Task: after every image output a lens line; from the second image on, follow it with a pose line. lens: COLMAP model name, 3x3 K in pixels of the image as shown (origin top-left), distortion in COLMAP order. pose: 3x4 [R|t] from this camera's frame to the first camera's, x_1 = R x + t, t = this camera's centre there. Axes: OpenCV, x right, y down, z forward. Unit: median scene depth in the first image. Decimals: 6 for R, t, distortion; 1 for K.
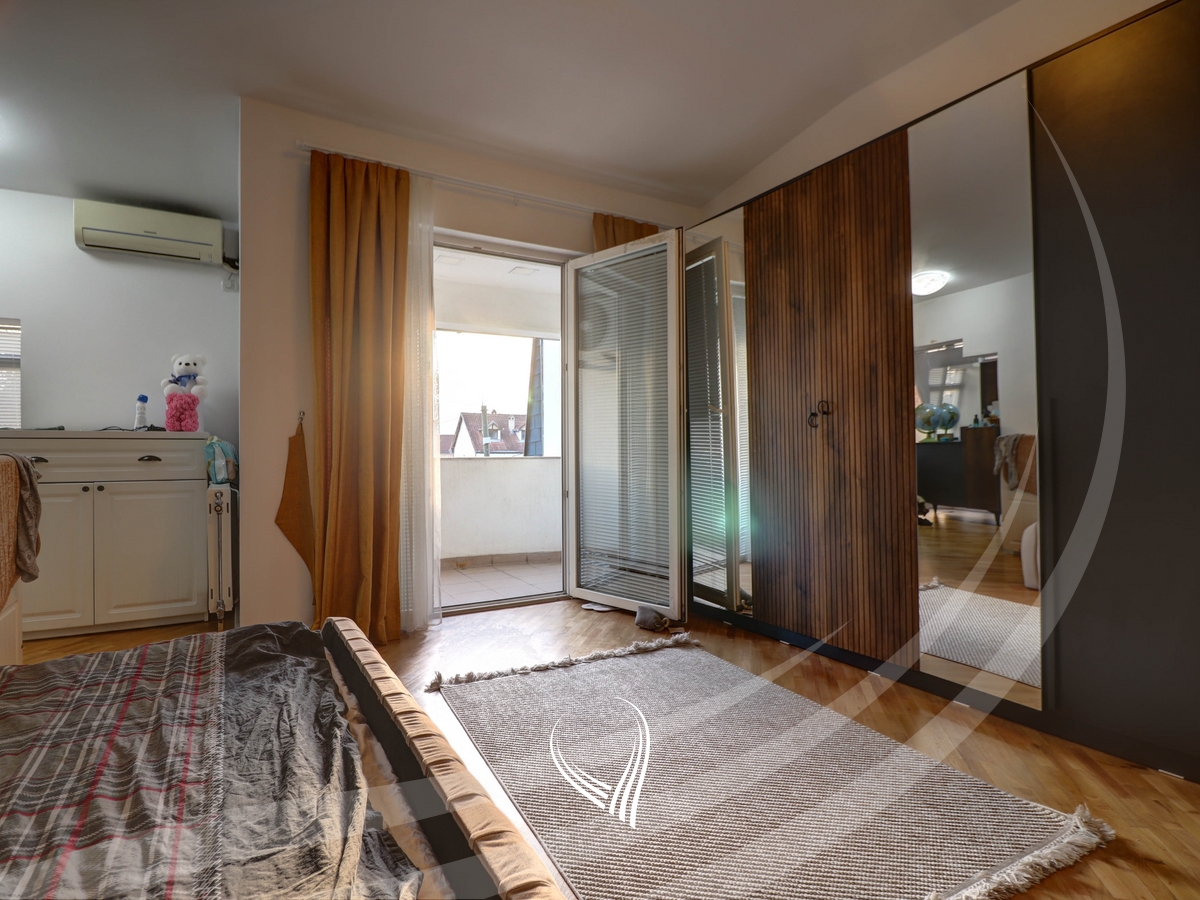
lens RADIAL K [[626.0, 0, 600.0], [0, 626.0, 450.0], [0, 0, 1]] dist [0.001243, -0.013970]
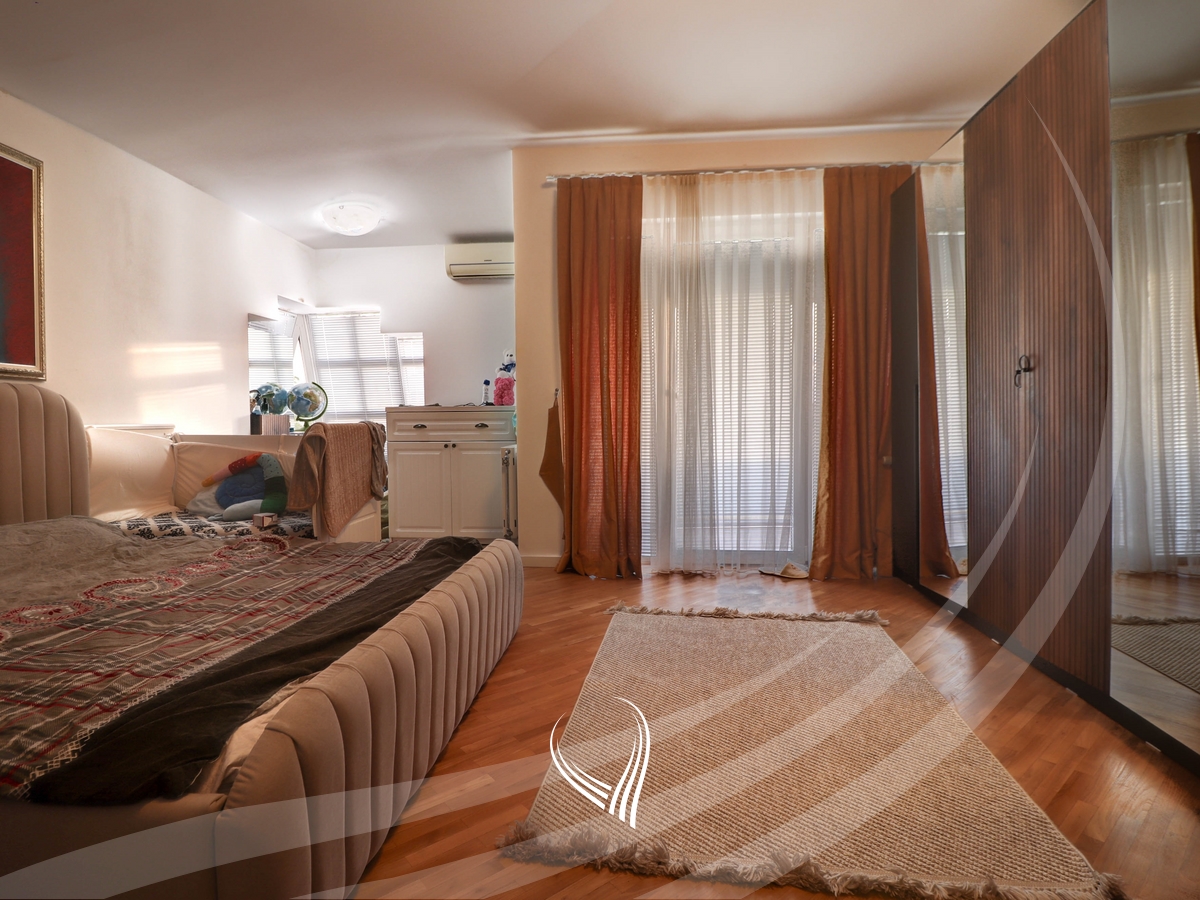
lens RADIAL K [[626.0, 0, 600.0], [0, 626.0, 450.0], [0, 0, 1]] dist [0.001243, -0.013970]
pose [[0.814613, 0.022580, -0.579565, 0.349961], [0.008197, 0.998694, 0.050432, 0.000055], [0.579947, -0.045833, 0.813364, 0.003786]]
